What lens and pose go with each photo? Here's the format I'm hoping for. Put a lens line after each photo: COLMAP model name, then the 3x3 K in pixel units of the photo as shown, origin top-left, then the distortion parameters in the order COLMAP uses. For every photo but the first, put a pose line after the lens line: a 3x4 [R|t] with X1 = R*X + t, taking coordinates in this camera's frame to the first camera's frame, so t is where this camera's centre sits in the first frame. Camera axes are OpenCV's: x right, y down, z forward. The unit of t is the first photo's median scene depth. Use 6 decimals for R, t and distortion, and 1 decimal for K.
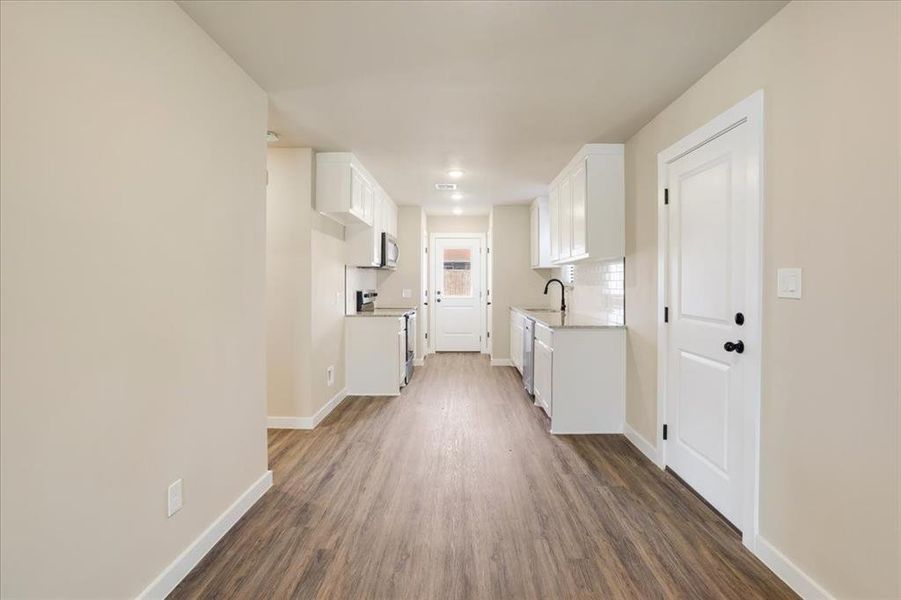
lens RADIAL K [[433.1, 0, 457.7], [0, 433.1, 292.8], [0, 0, 1]] dist [-0.042867, 0.024815]
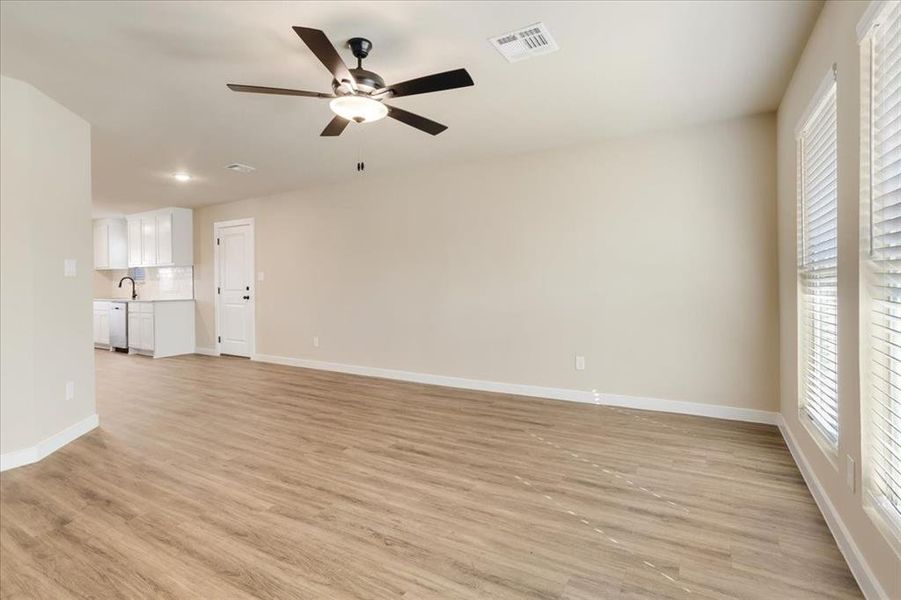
lens RADIAL K [[433.4, 0, 460.6], [0, 433.4, 284.7], [0, 0, 1]] dist [0.000002, -0.000131]
pose [[0.492638, -0.009929, 0.870178, -0.507869], [0.030208, 0.999527, -0.005696, 0.037390], [-0.869710, 0.029093, 0.492705, -0.731288]]
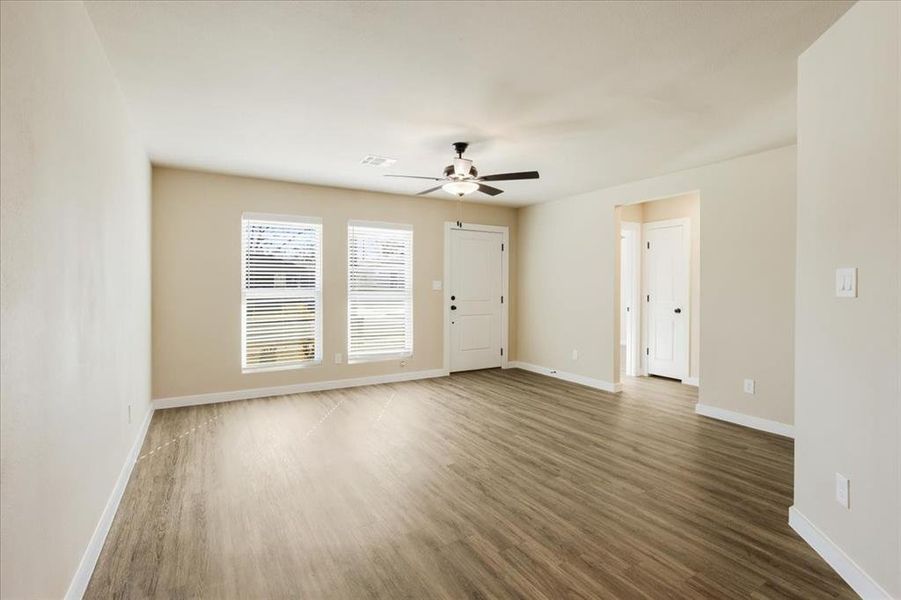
lens RADIAL K [[433.1, 0, 457.7], [0, 433.1, 292.8], [0, 0, 1]] dist [-0.042867, 0.024815]
pose [[-0.856918, 0.003621, -0.515440, 0.171464], [-0.012353, 0.999544, 0.027560, 0.000994], [0.515305, 0.029984, -0.856482, 0.142790]]
